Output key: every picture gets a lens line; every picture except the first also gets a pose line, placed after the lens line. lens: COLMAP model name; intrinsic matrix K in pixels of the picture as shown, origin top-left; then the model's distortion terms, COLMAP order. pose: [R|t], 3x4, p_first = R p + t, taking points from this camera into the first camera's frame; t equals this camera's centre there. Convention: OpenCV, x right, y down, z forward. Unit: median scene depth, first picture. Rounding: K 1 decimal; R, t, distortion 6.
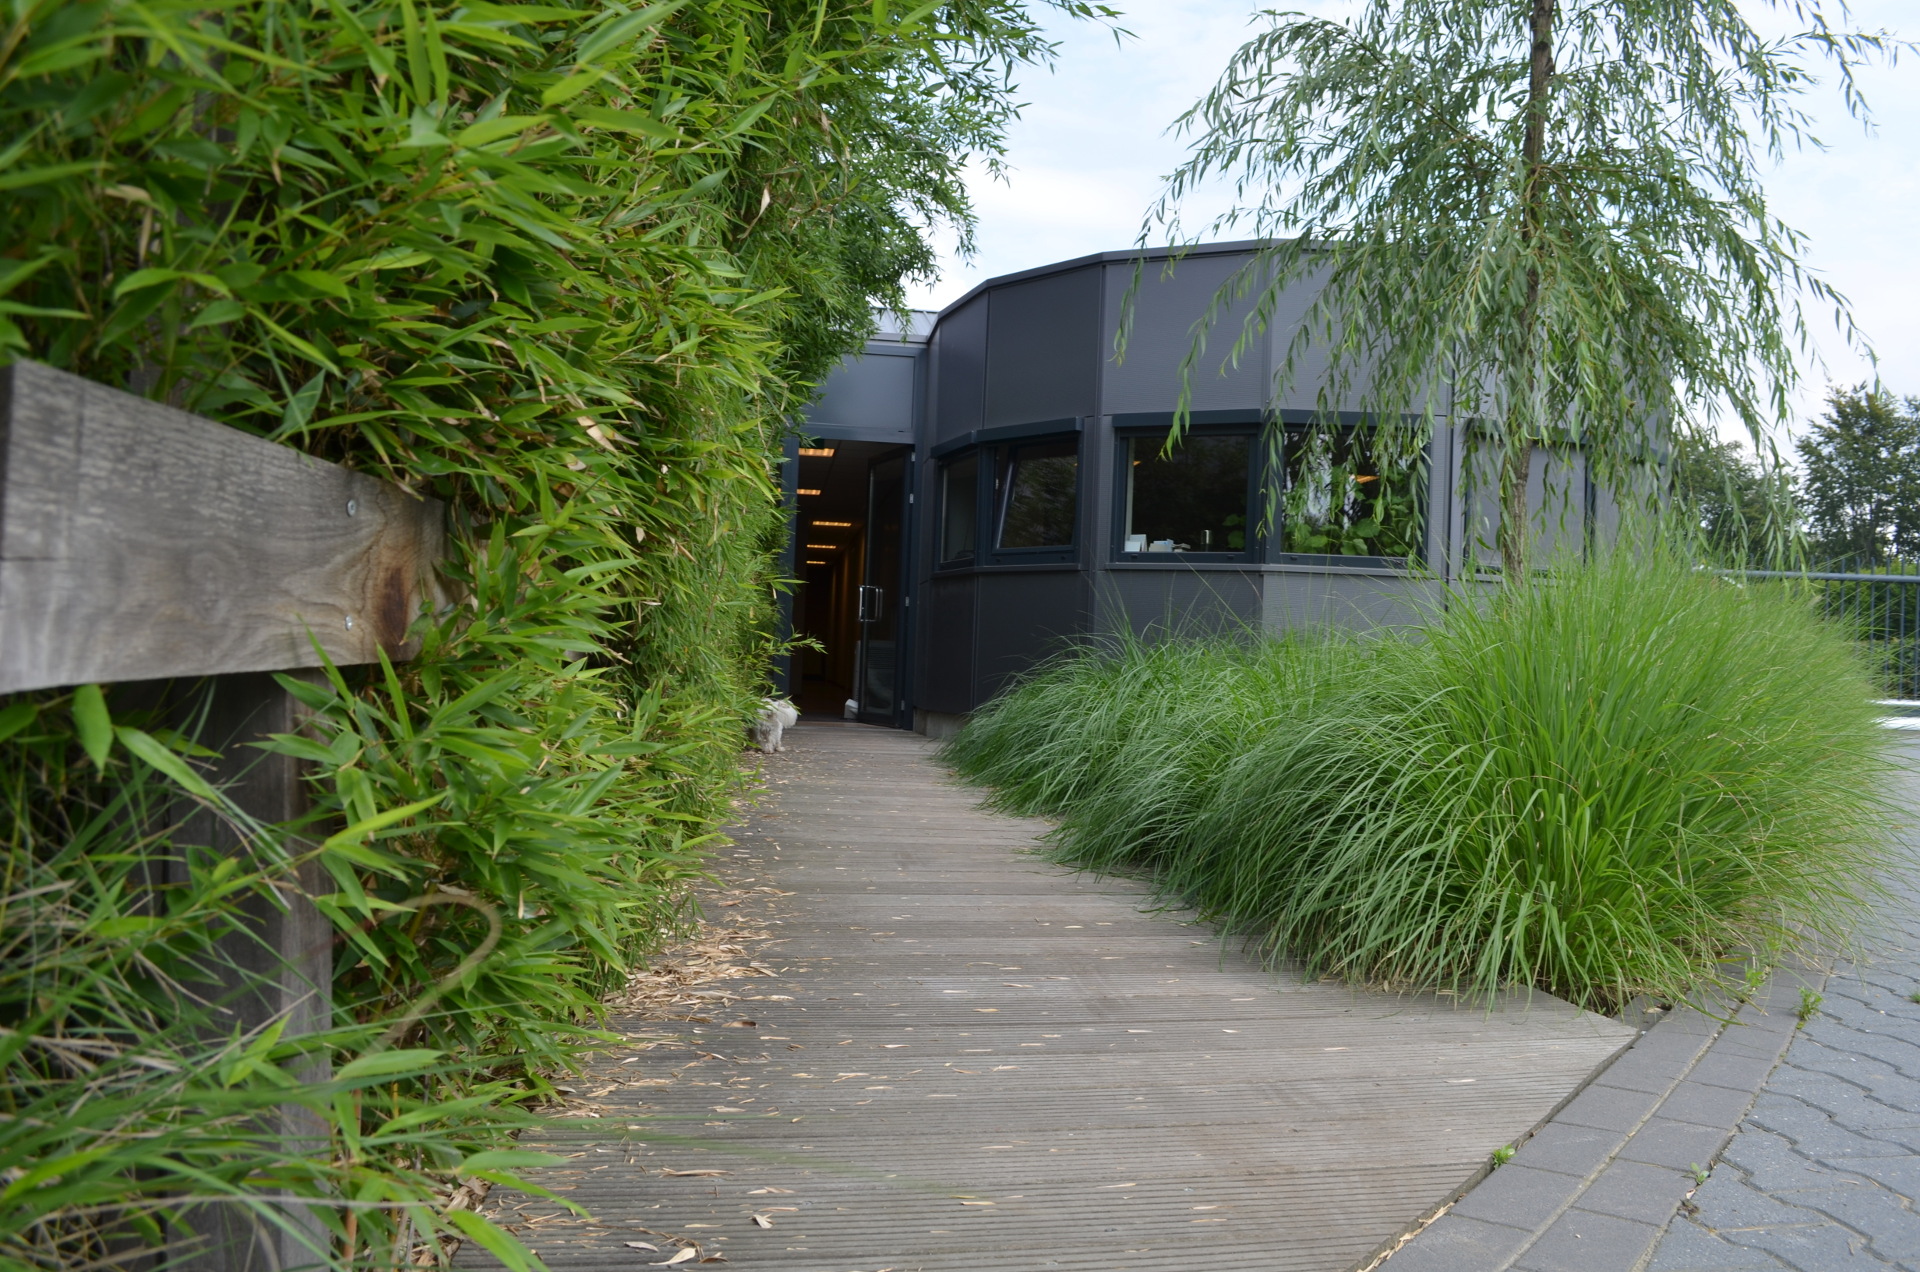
lens RADIAL K [[1435.1, 0, 960.0], [0, 1435.1, 636.0], [0, 0, 1]] dist [-0.118294, 0.069903]
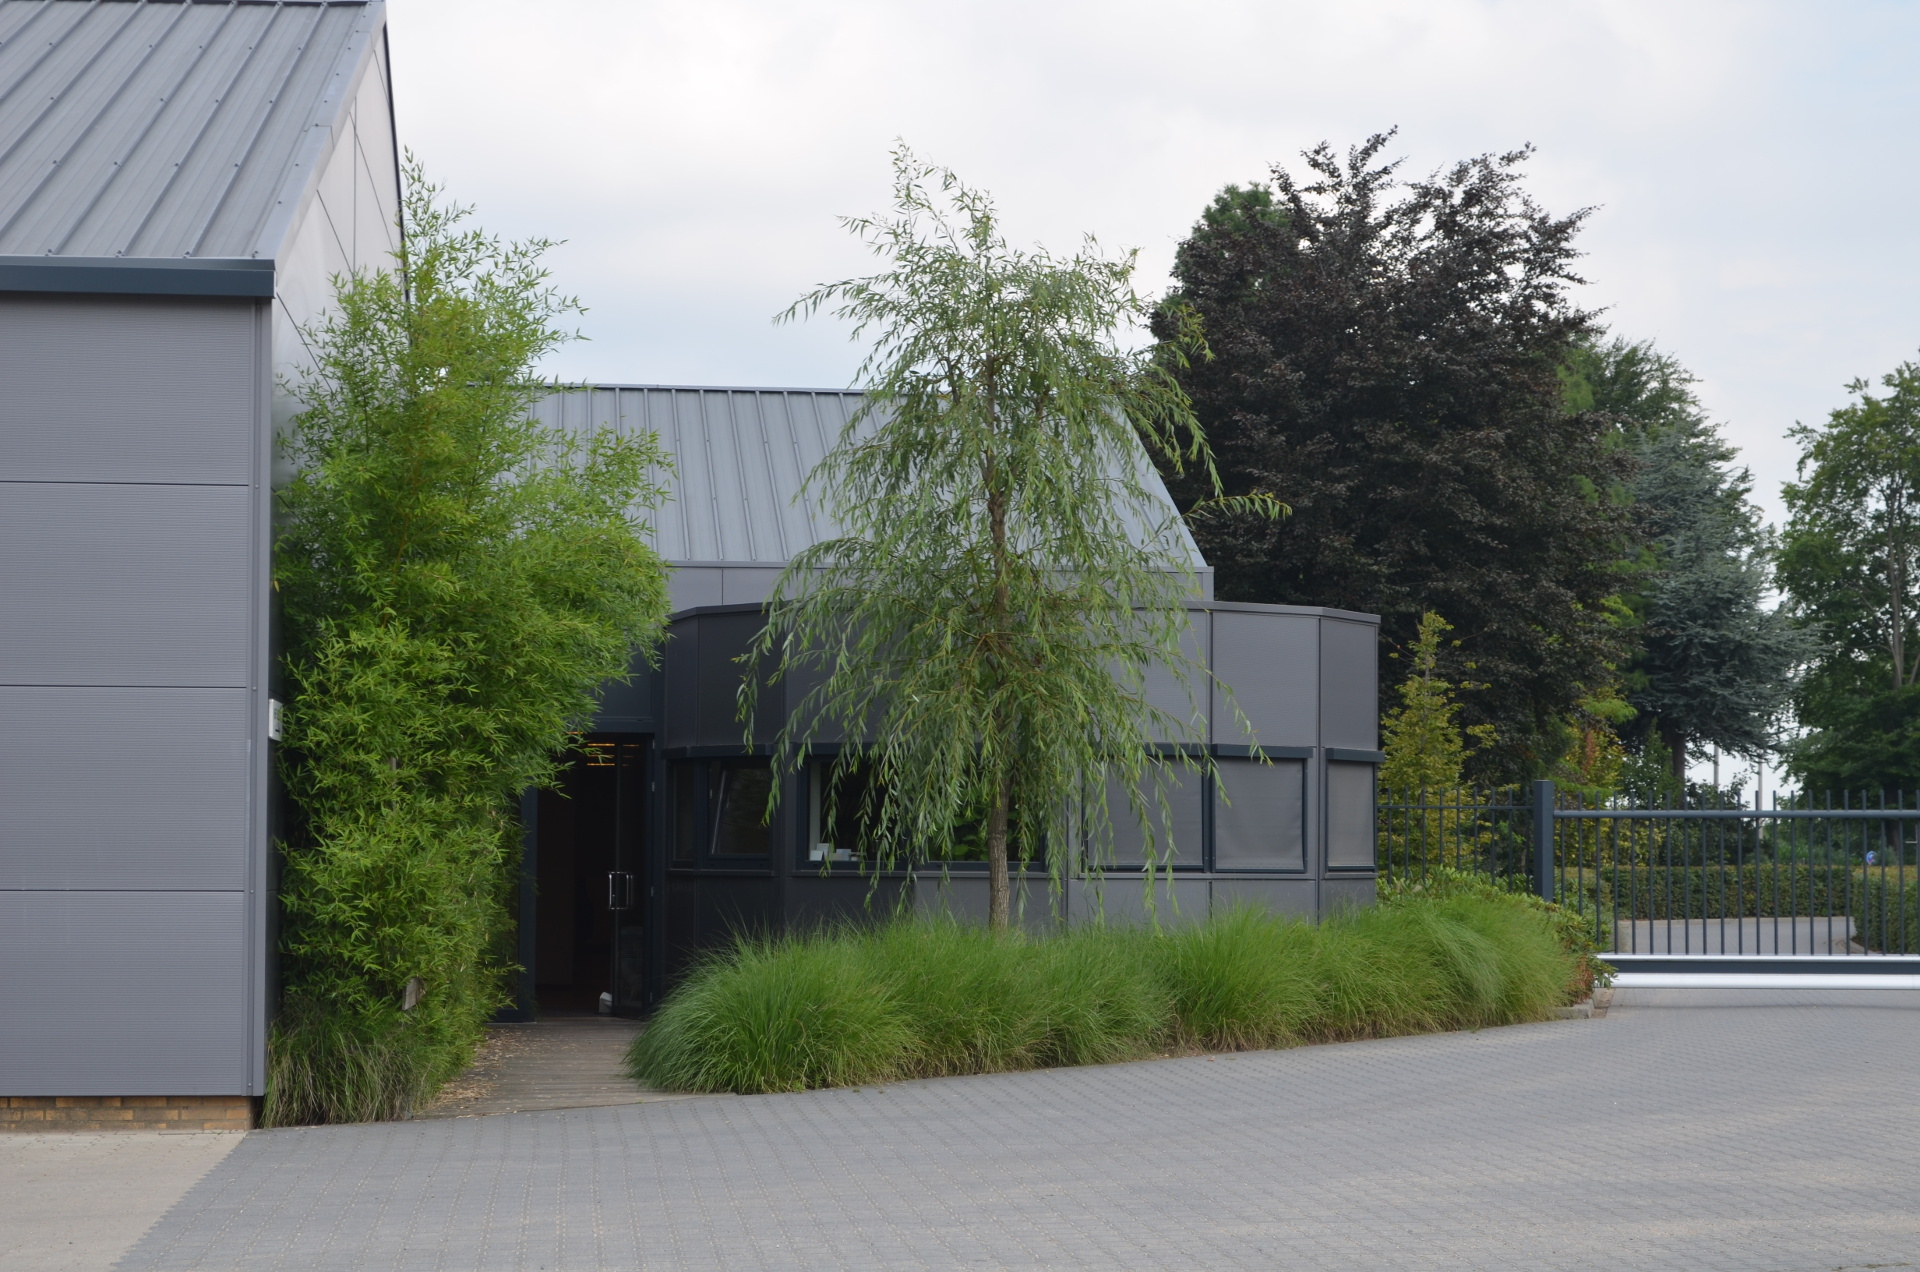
lens RADIAL K [[4078.8, 0, 960.0], [0, 4078.8, 636.0], [0, 0, 1]] dist [0.027936, -0.065669]
pose [[0.998527, -0.035461, -0.041057, 0.400783], [0.033940, 0.998732, -0.037172, -0.119335], [0.042323, 0.035724, 0.998465, -2.438880]]
